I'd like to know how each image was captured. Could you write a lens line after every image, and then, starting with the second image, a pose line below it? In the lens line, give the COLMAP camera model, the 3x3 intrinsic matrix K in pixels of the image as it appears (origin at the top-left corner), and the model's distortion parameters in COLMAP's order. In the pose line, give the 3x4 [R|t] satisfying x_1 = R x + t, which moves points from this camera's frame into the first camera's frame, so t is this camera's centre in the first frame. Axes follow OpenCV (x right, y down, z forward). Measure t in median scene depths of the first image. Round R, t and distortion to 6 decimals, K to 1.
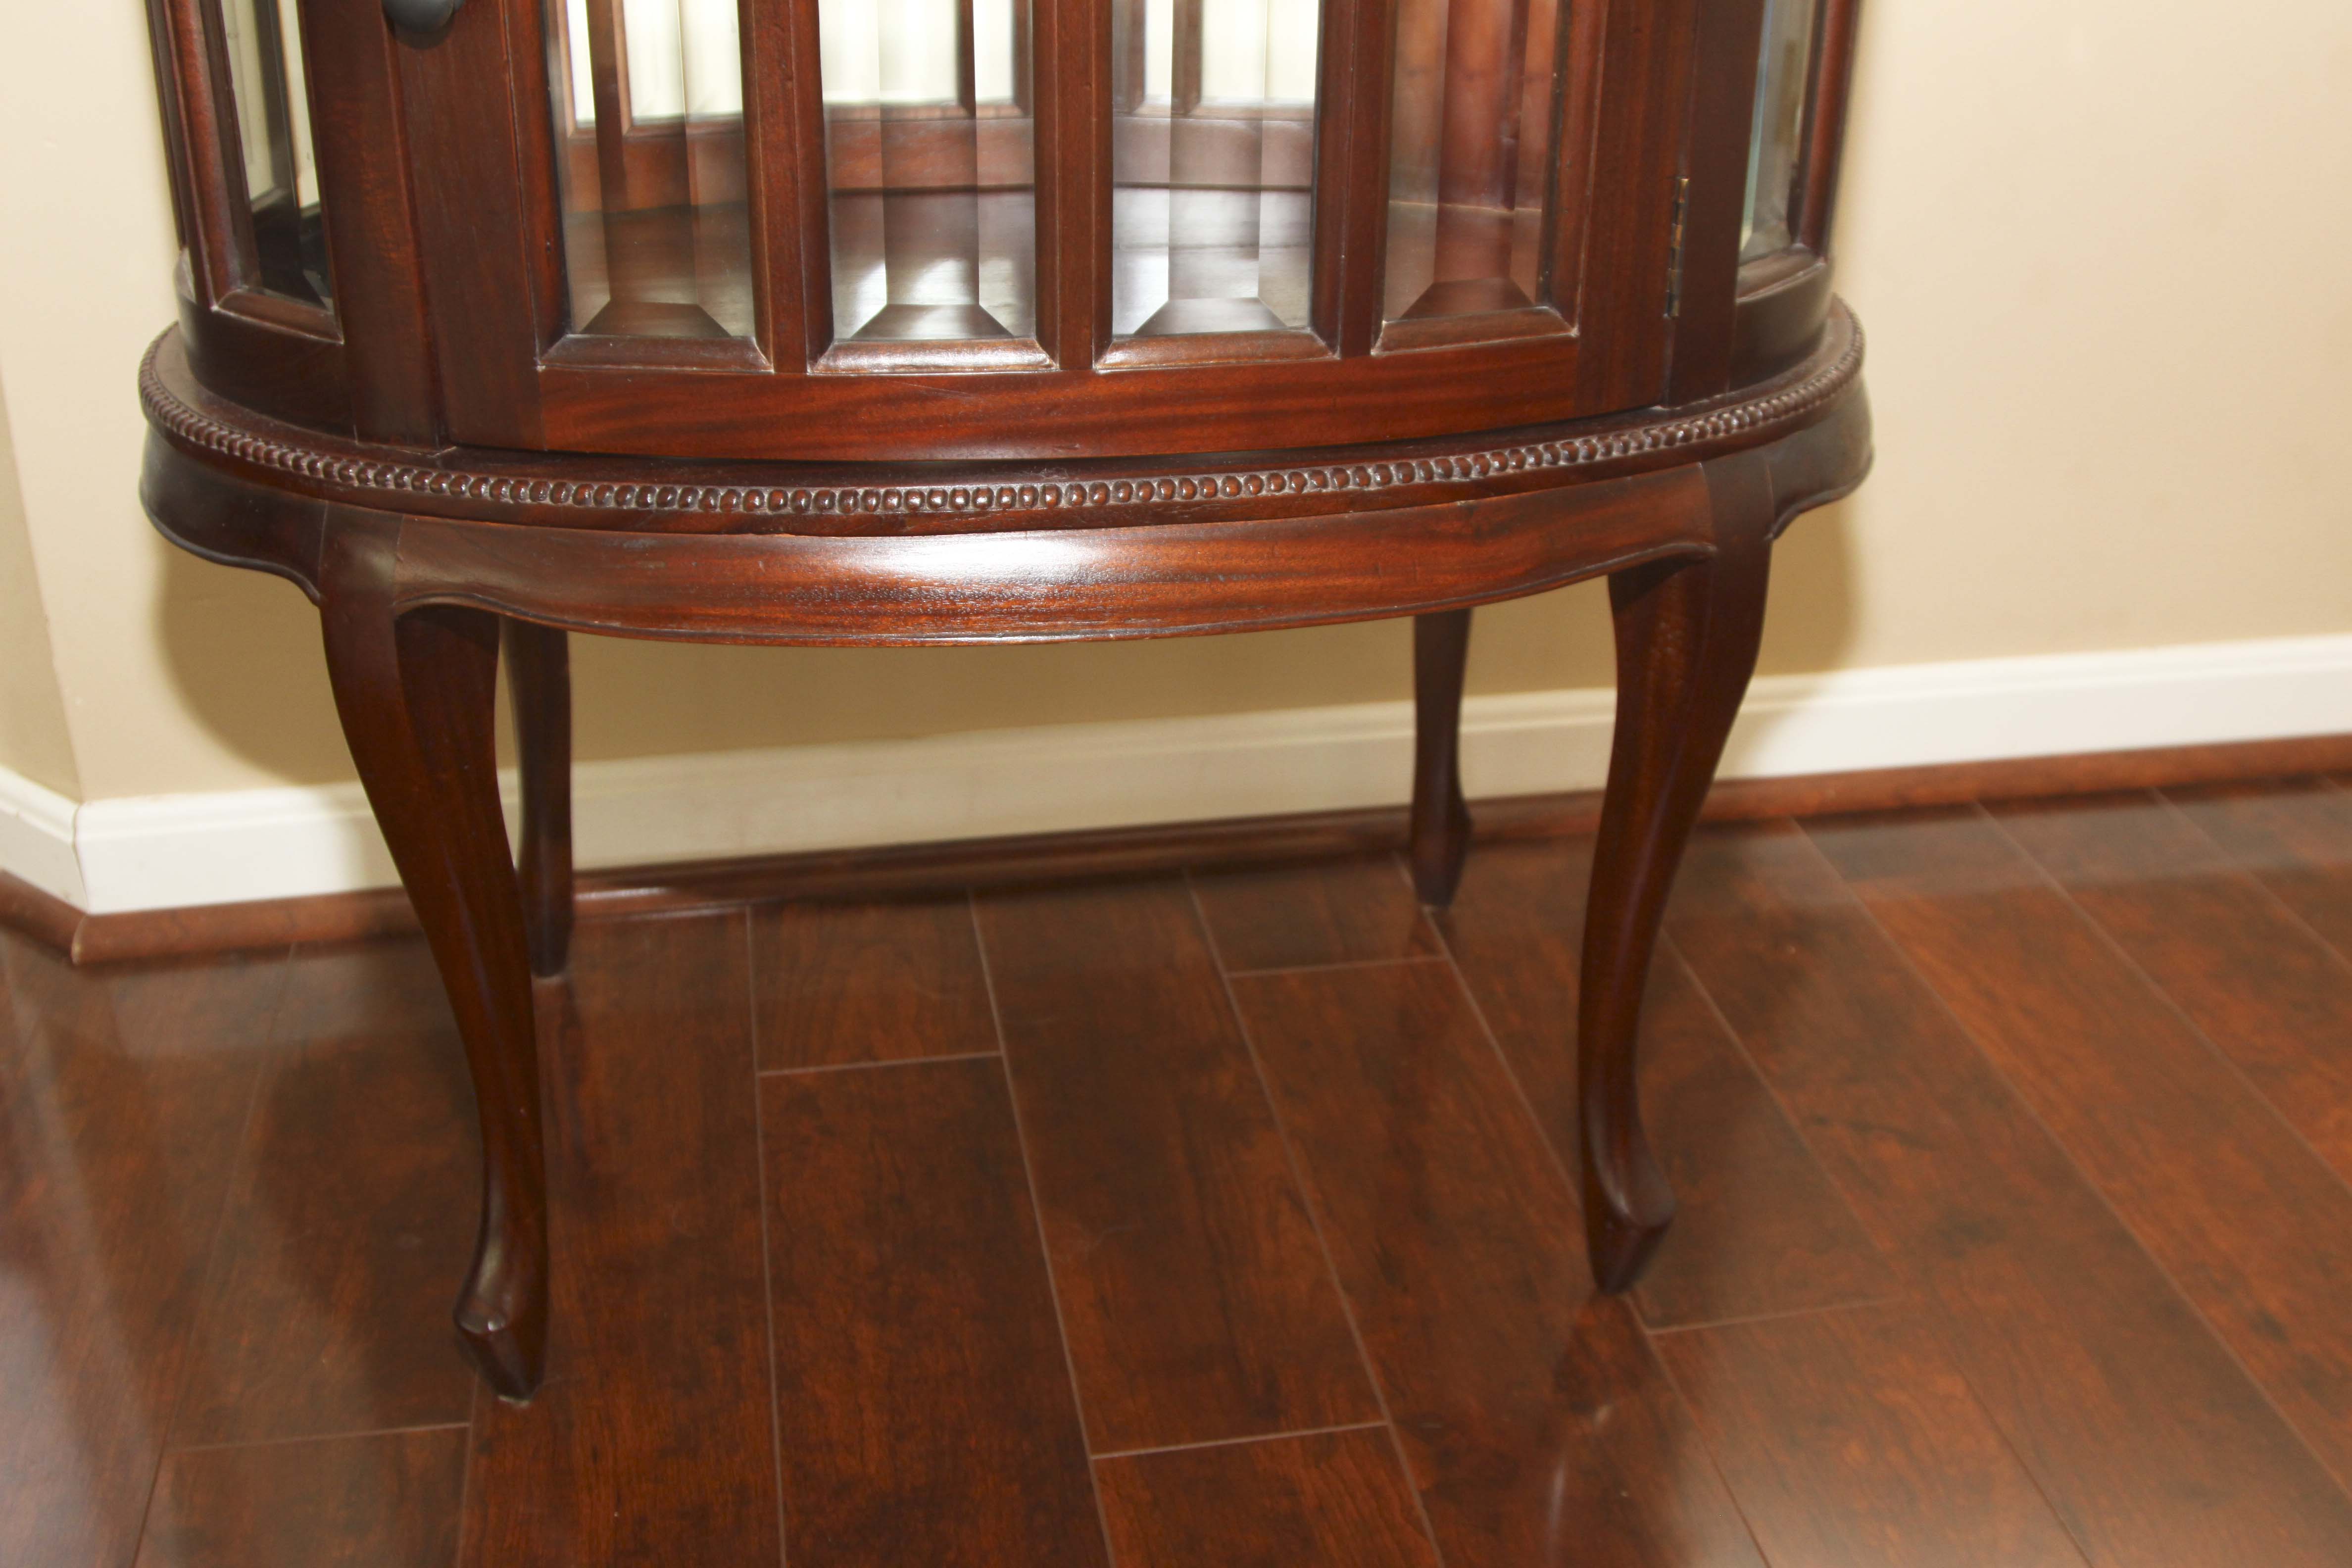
lens RADIAL K [[2463.6, 0, 1203.3], [0, 2463.6, 767.3], [0, 0, 1]] dist [-0.118831, 0.000000]
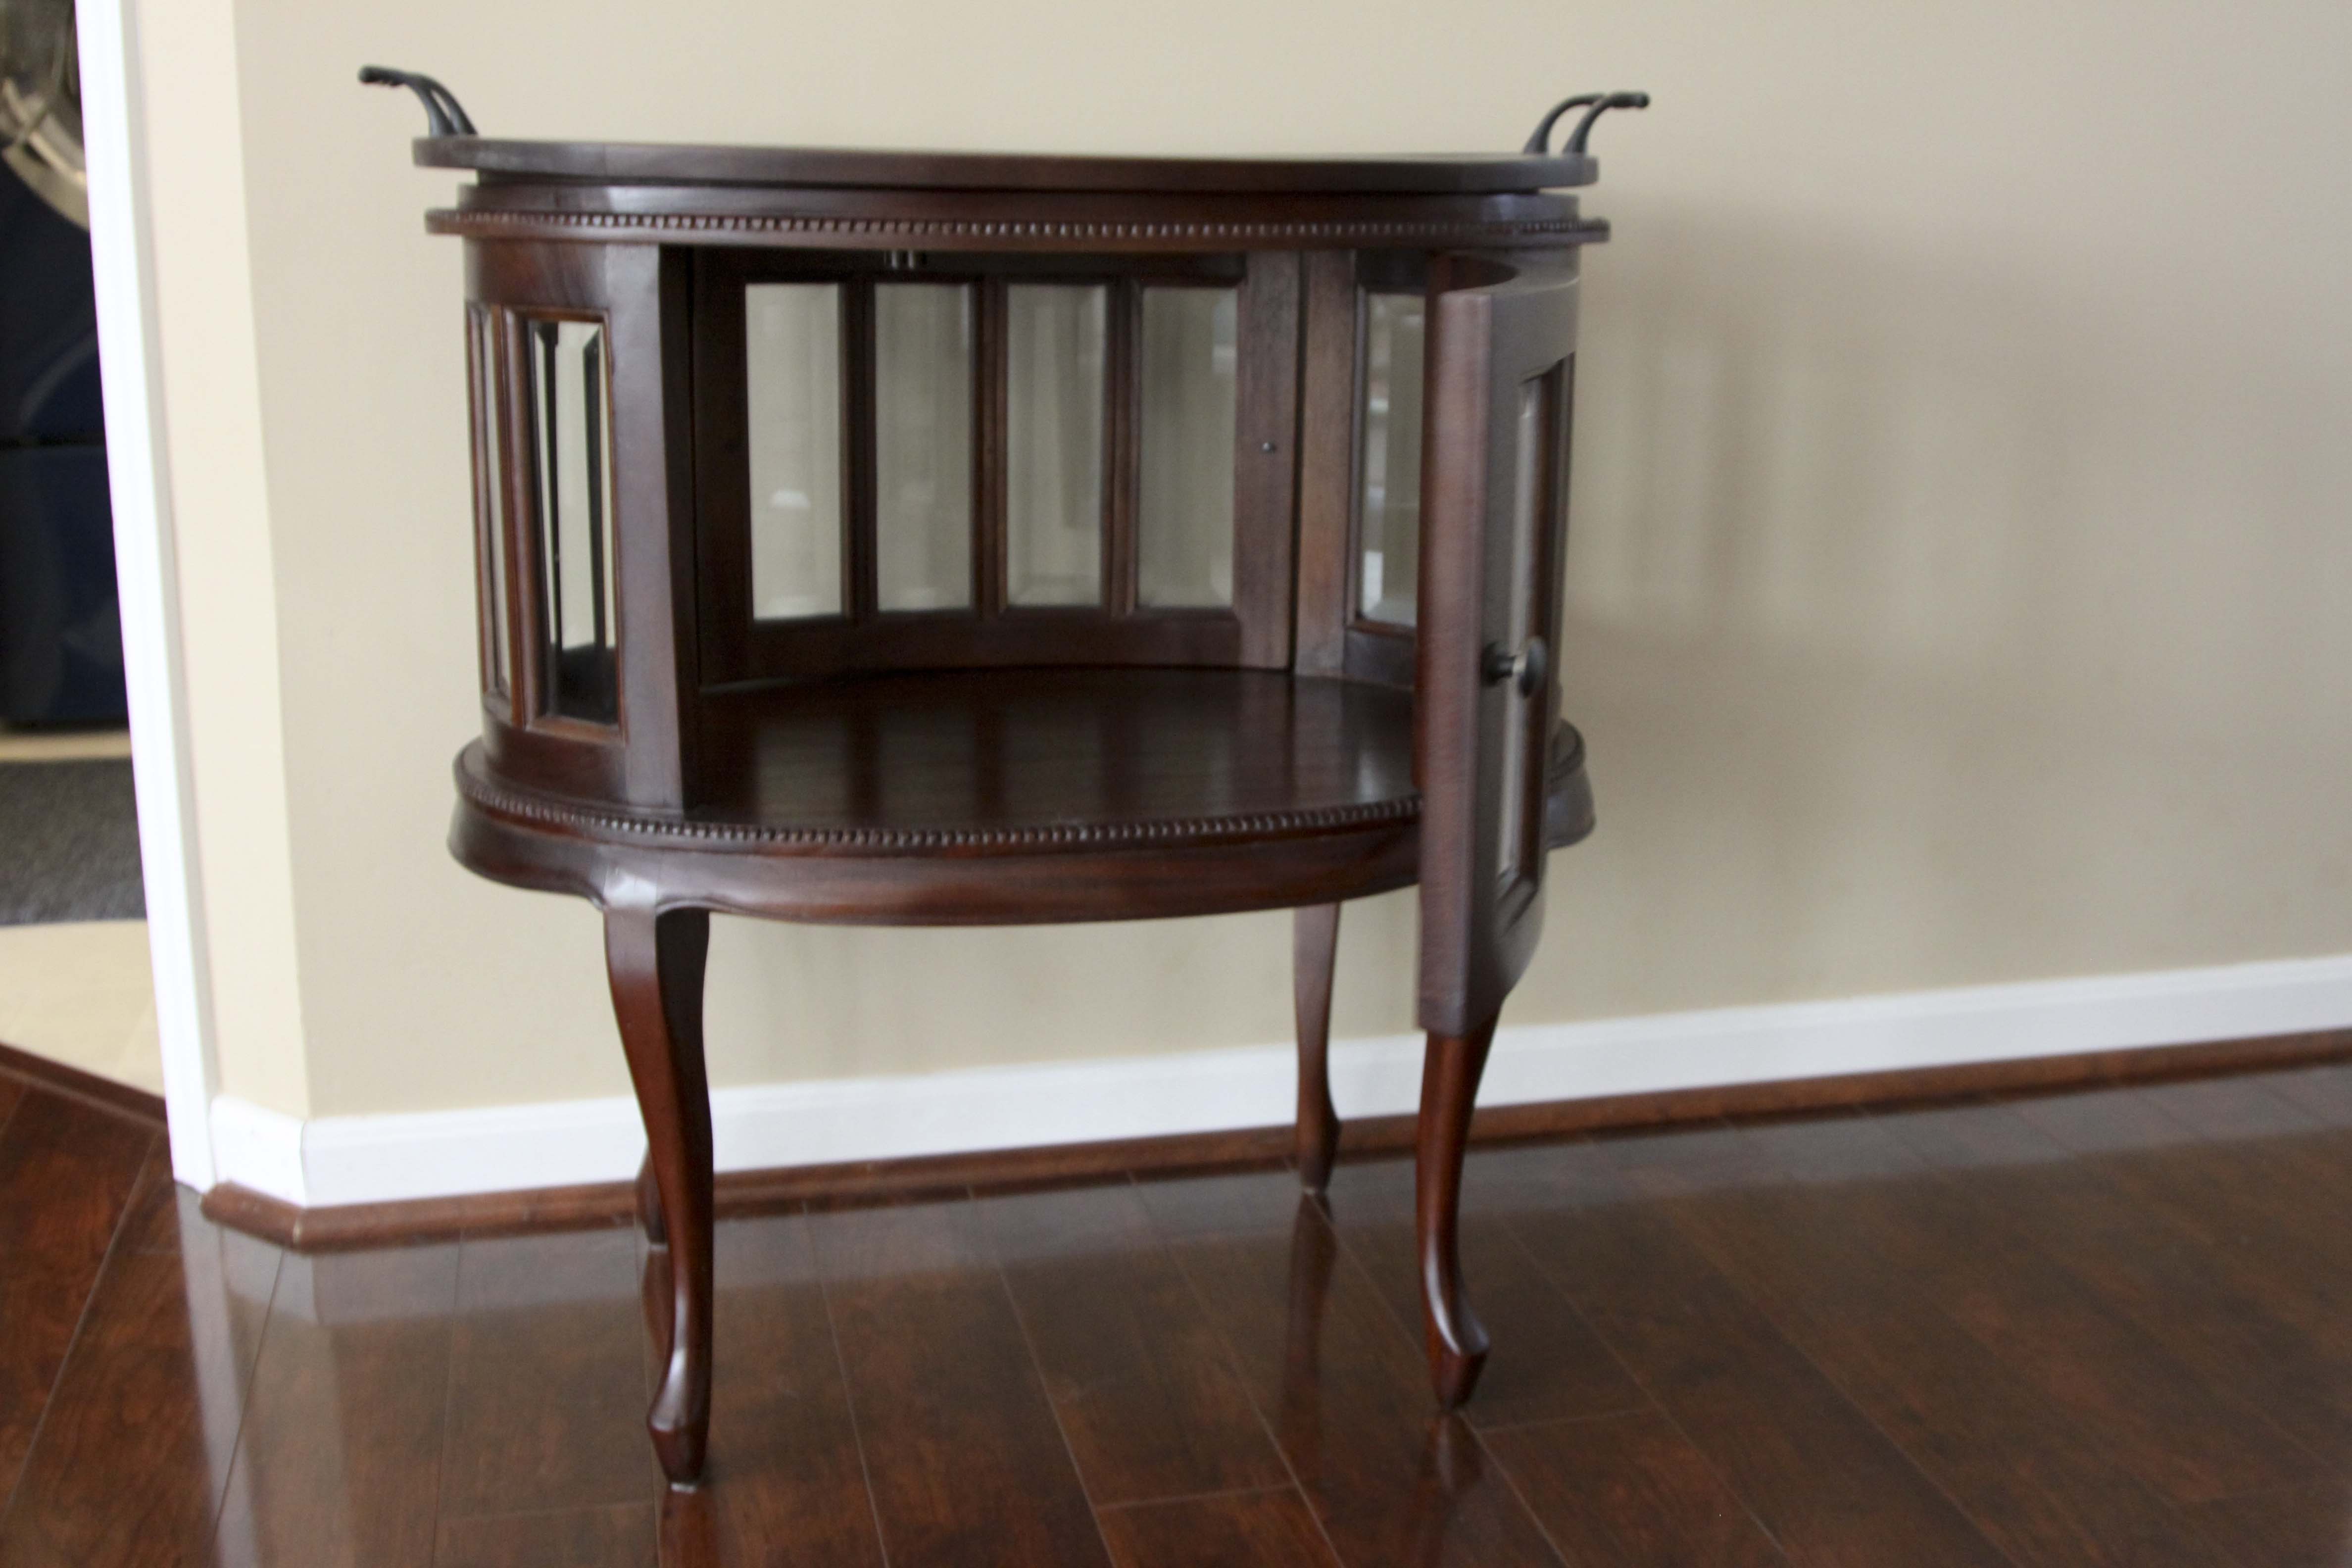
lens RADIAL K [[2463.6, 0, 1211.3], [0, 2463.6, 779.1], [0, 0, 1]] dist [-0.118831, 0.000000]
pose [[0.998191, -0.014860, 0.058256, -0.053811], [0.026797, 0.977368, -0.209843, 0.165664], [-0.053820, 0.211024, 0.975998, -0.504061]]
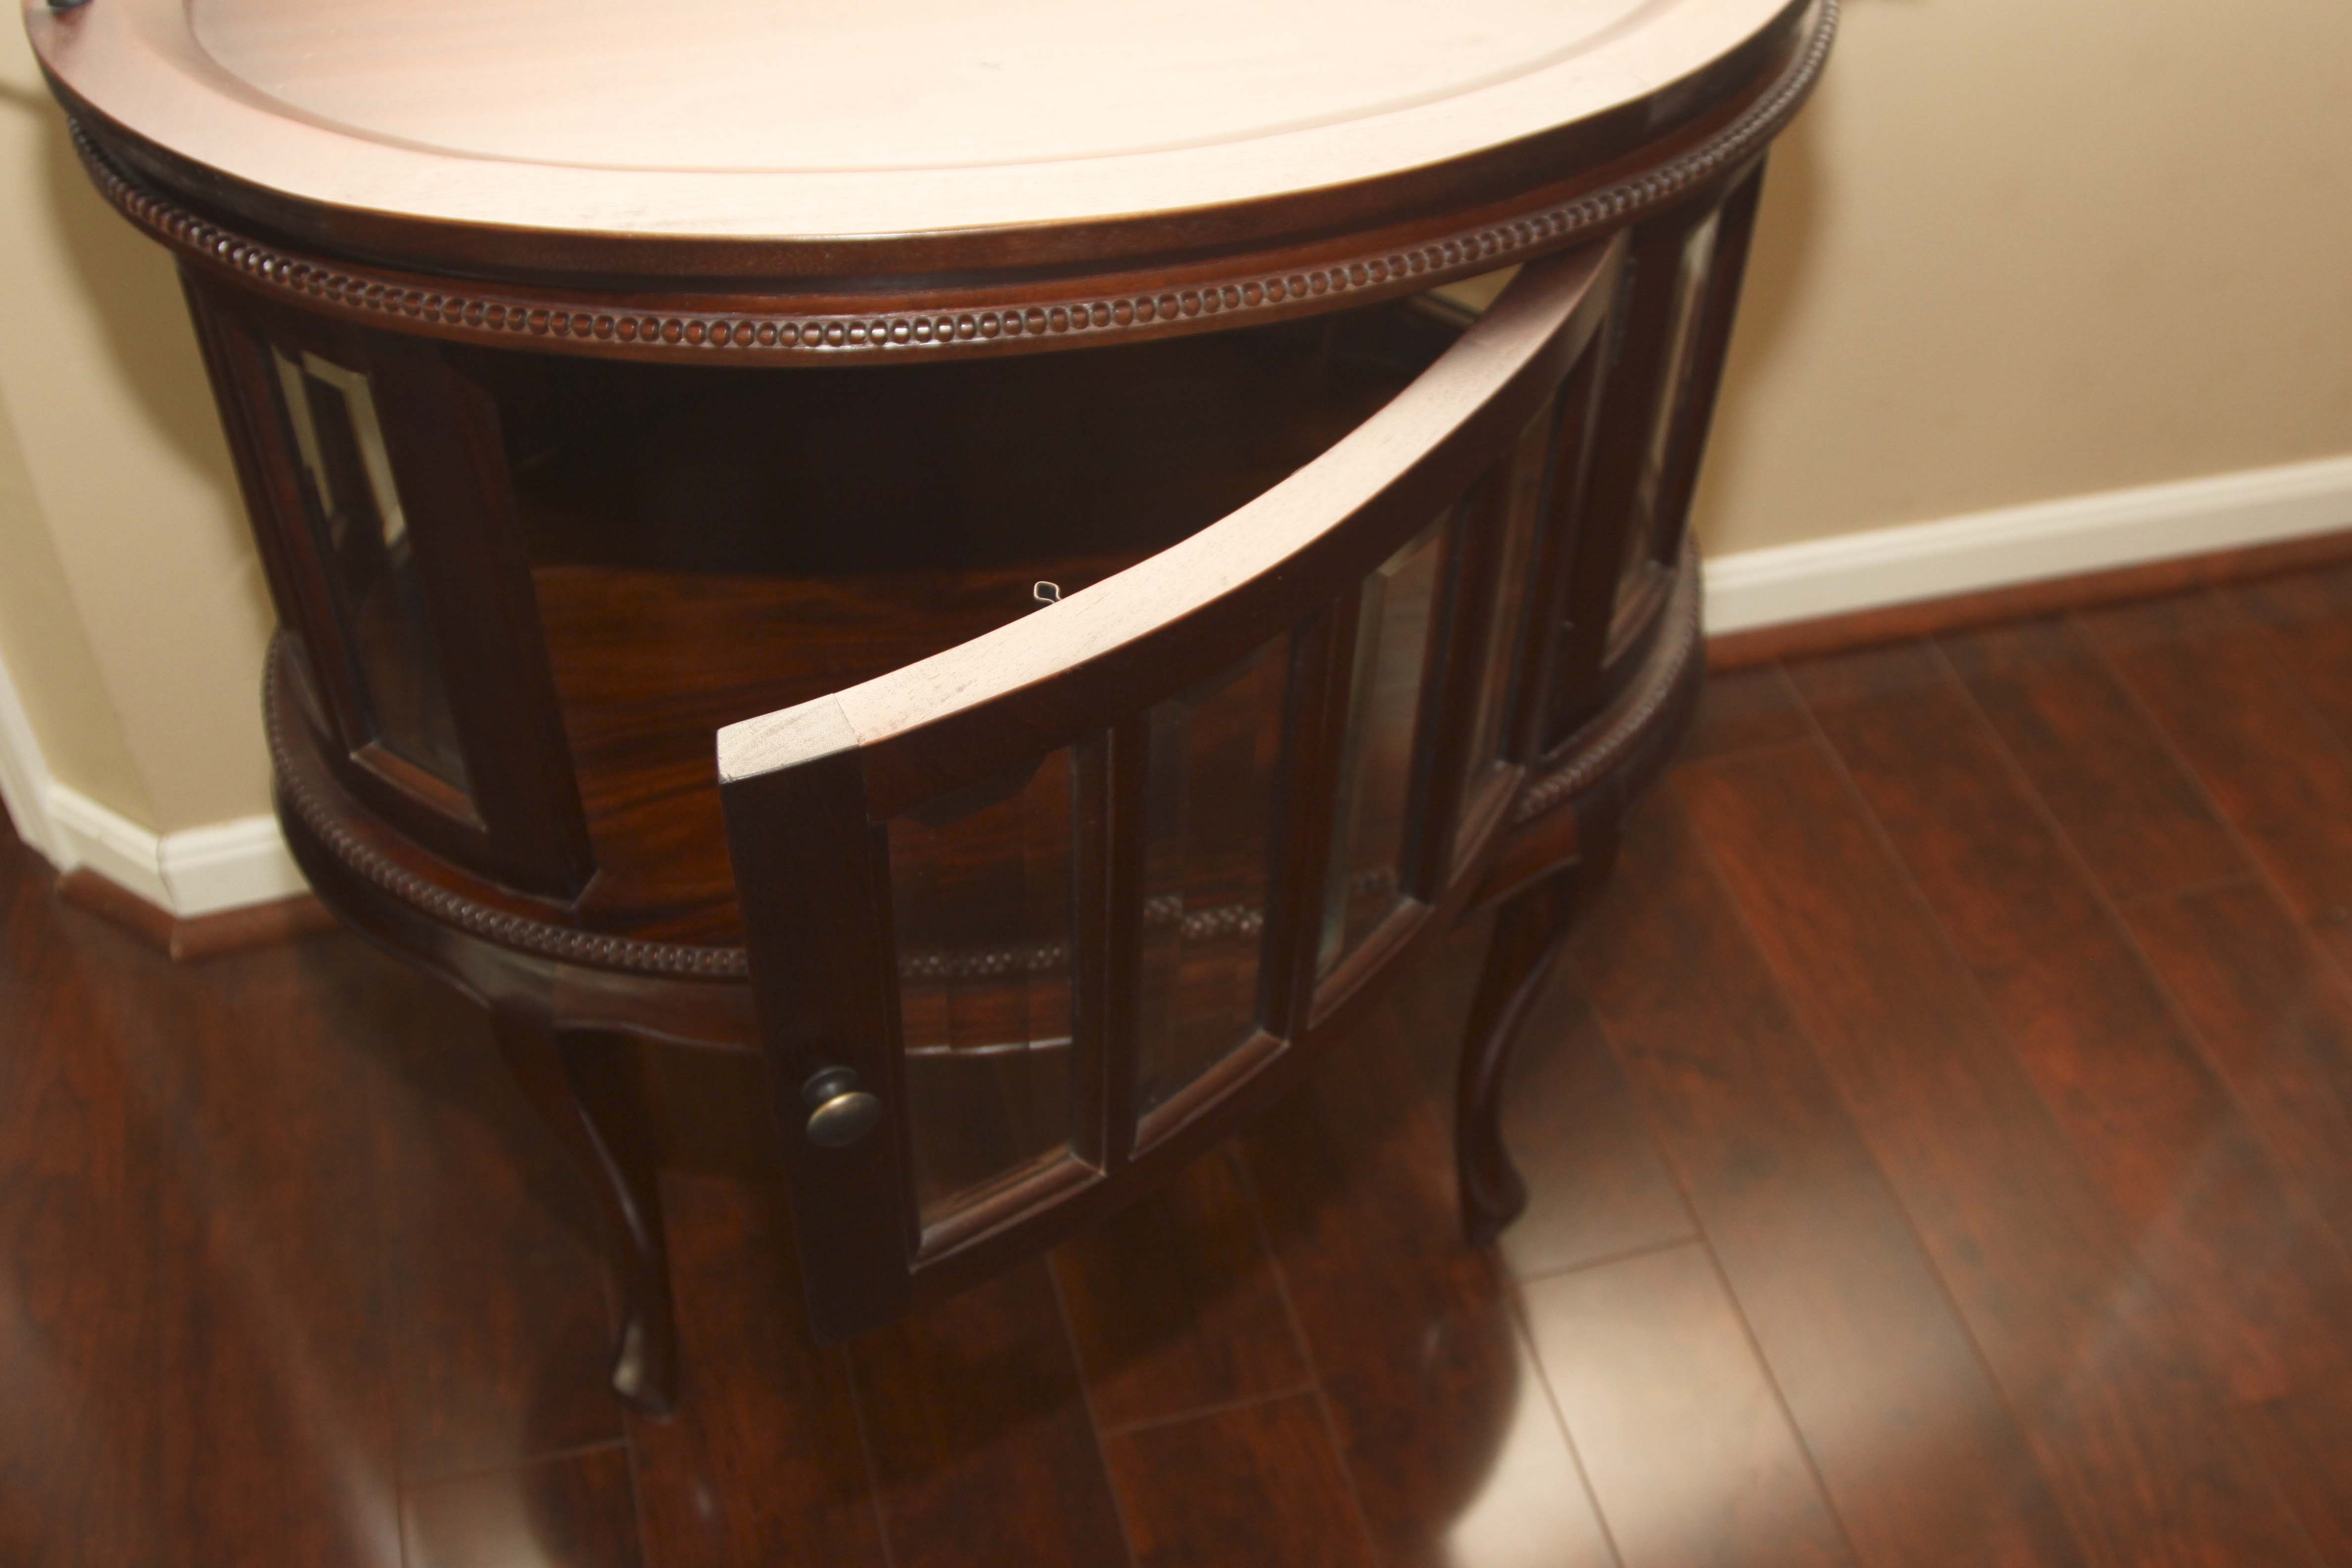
lens RADIAL K [[2463.6, 0, 1210.8], [0, 2463.6, 795.0], [0, 0, 1]] dist [-0.118831, 0.000000]
pose [[0.996037, -0.048083, 0.074824, -0.069143], [0.020003, 0.940820, 0.338317, -0.509197], [-0.086663, -0.335479, 0.938053, -0.157124]]
